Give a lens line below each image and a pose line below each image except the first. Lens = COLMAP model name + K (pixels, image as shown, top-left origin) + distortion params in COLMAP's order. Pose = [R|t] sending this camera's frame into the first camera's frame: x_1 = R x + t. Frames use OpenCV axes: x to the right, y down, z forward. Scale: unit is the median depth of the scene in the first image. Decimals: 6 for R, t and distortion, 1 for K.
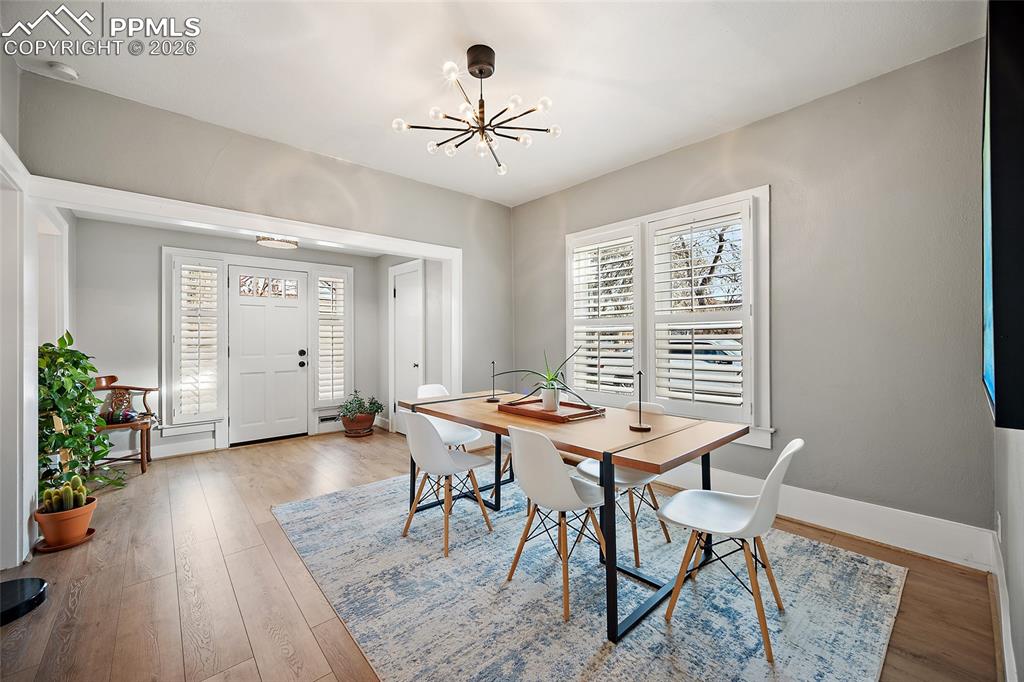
lens RADIAL K [[401.1, 0, 510.0], [0, 401.1, 336.0], [0, 0, 1]] dist [-0.001501, -0.000572]
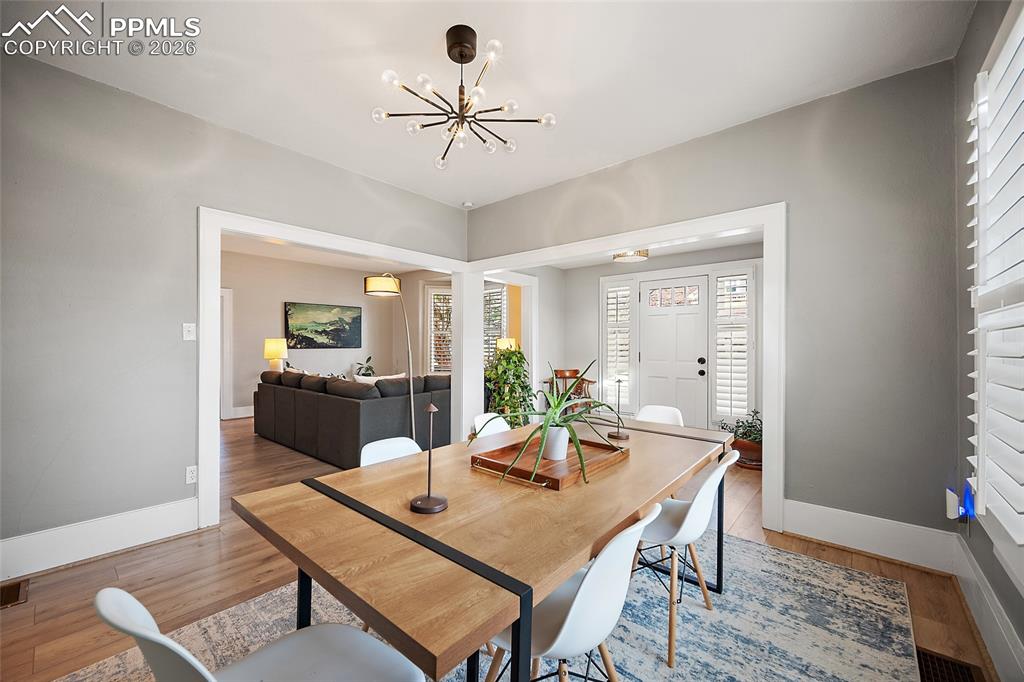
lens RADIAL K [[397.4, 0, 507.3], [0, 397.4, 342.0], [0, 0, 1]] dist [-0.004488, -0.000321]
pose [[0.155364, 0.002127, -0.987855, 0.406080], [0.005559, 0.999980, 0.003028, -0.009129], [0.987842, -0.005961, 0.155349, 0.495191]]
